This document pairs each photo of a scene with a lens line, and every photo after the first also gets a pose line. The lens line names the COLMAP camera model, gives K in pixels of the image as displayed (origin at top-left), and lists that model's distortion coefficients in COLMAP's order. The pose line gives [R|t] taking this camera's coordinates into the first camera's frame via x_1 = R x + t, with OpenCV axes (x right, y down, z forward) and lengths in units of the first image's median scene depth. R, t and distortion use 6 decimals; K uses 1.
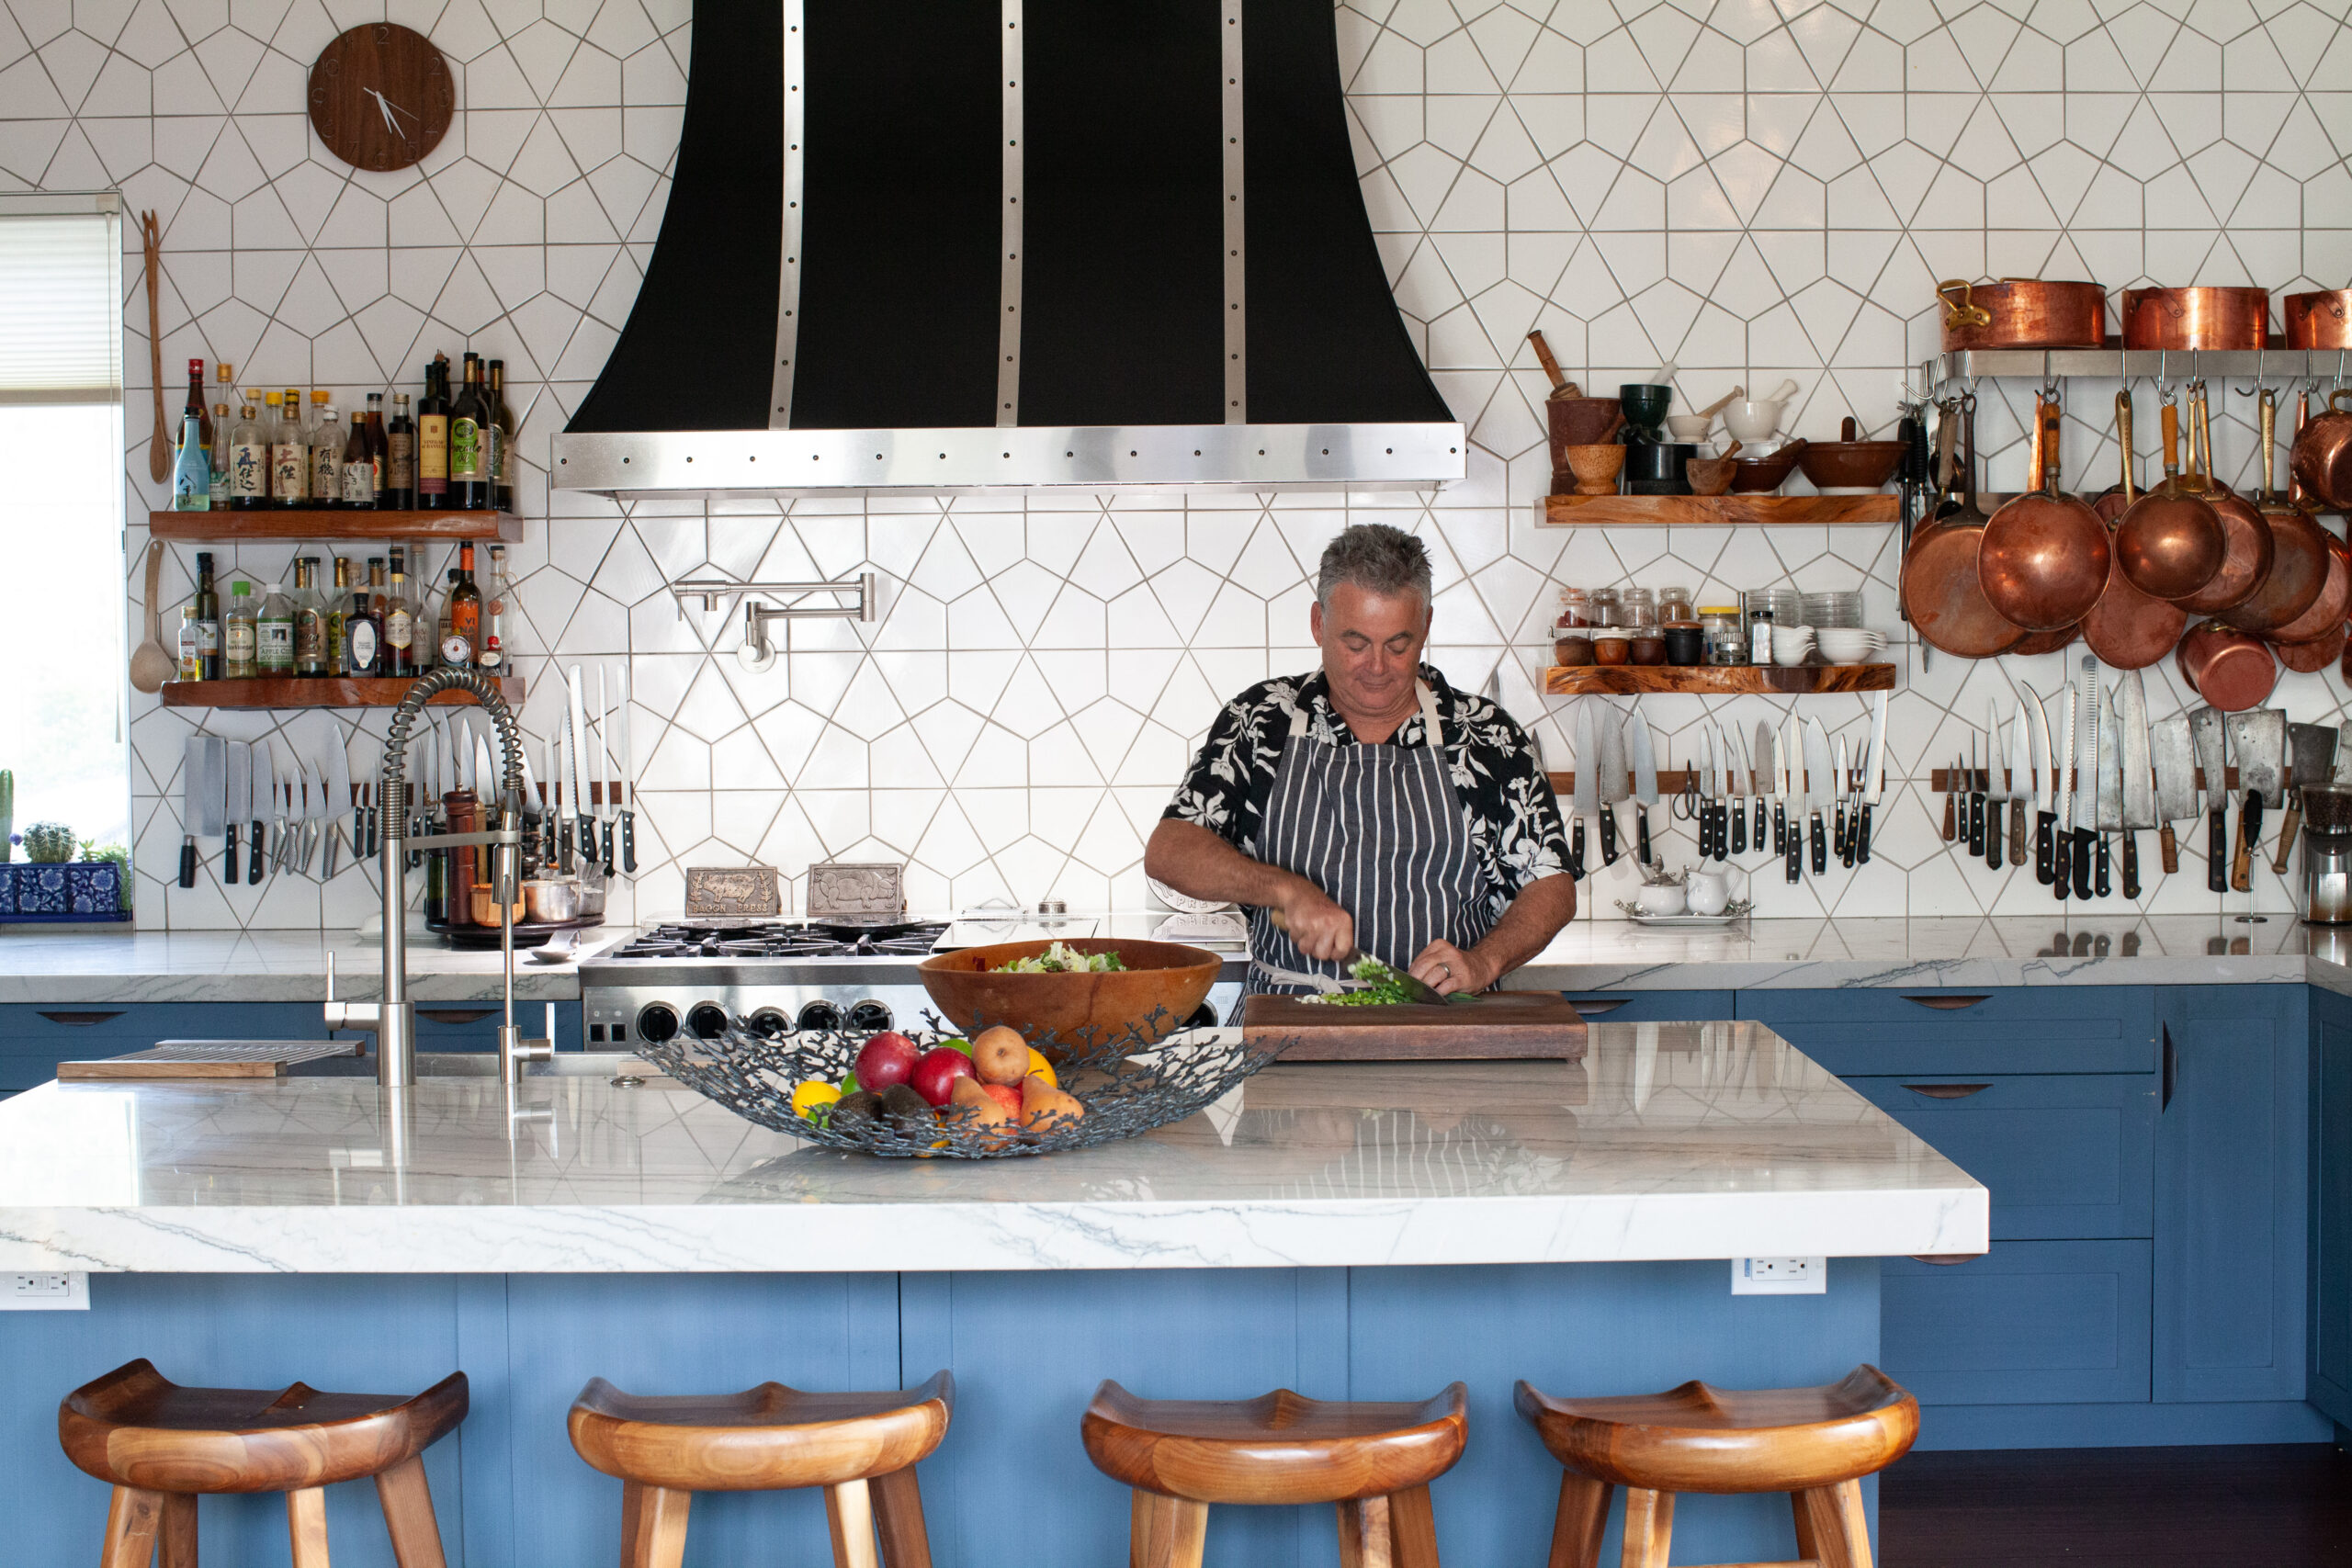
lens RADIAL K [[3411.4, 0, 1189.0], [0, 3411.4, 764.9], [0, 0, 1]] dist [-0.109174, 0.000000]
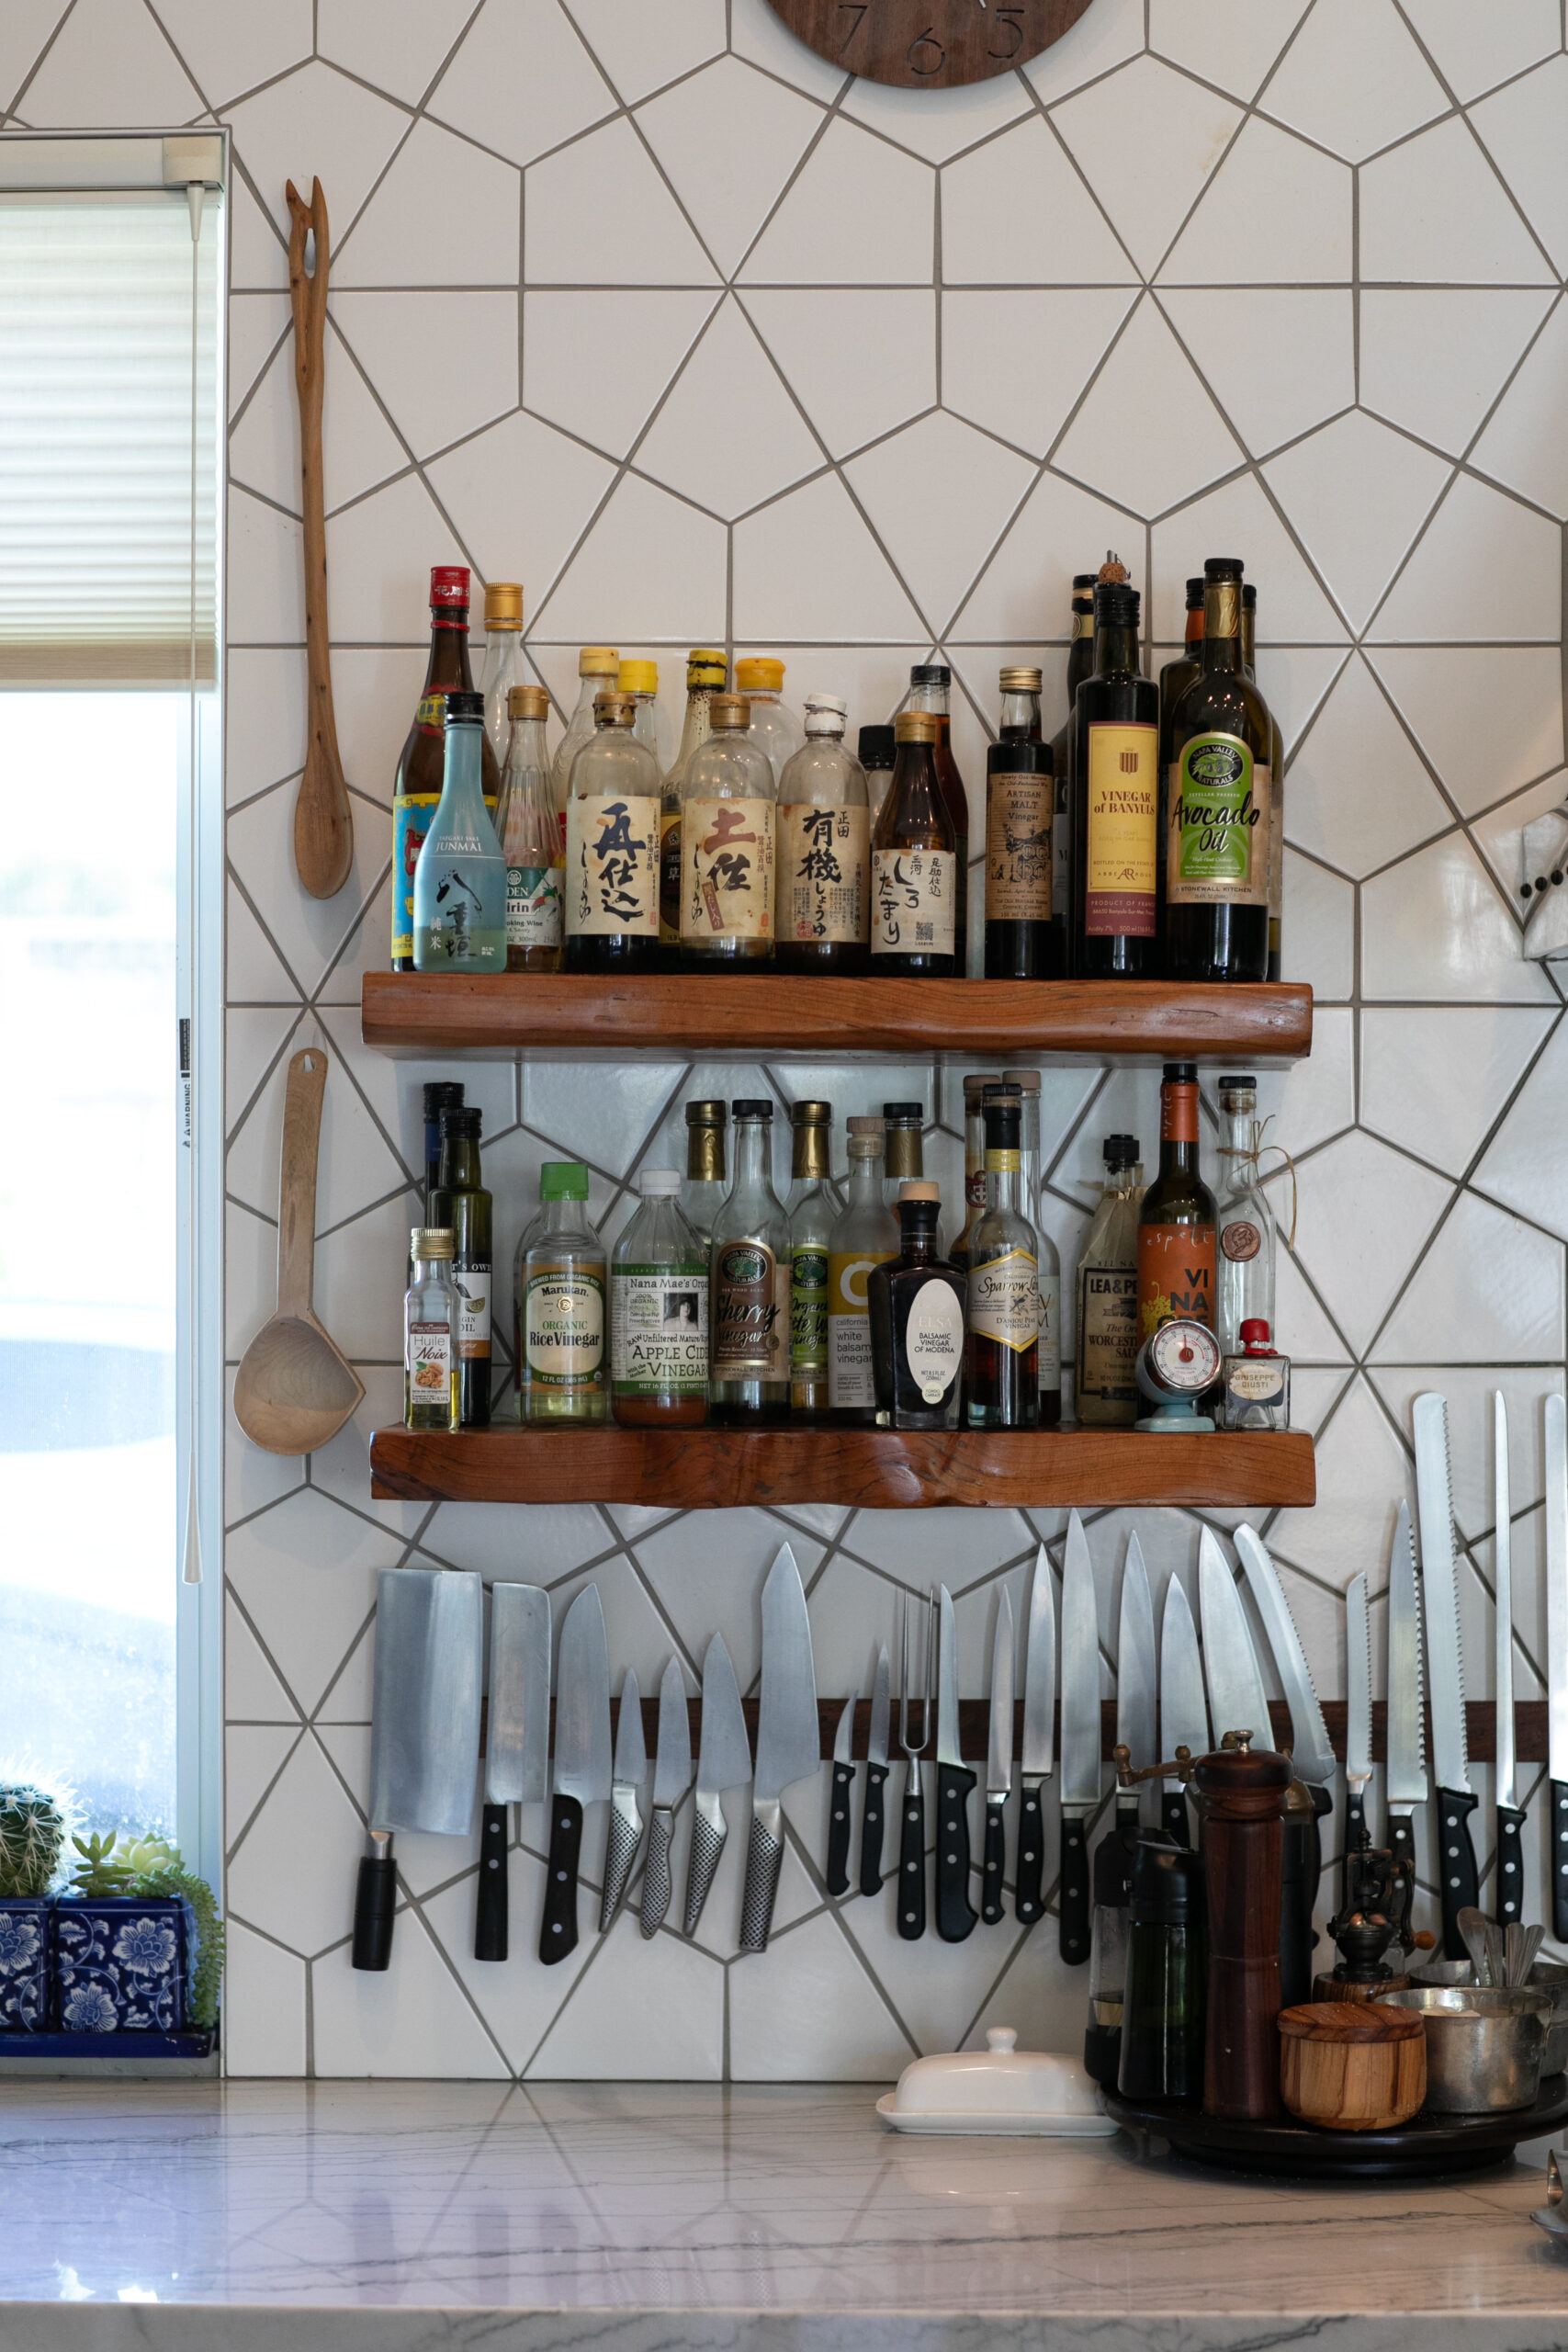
lens RADIAL K [[5508.8, 0, 781.2], [0, 5508.8, 1154.1], [0, 0, 1]] dist [-0.125113, 0.000000]
pose [[0.999605, 0.010764, -0.025977, -0.235161], [-0.011898, 0.998964, -0.043928, -0.028065], [0.025477, 0.044220, 0.998697, 0.383669]]
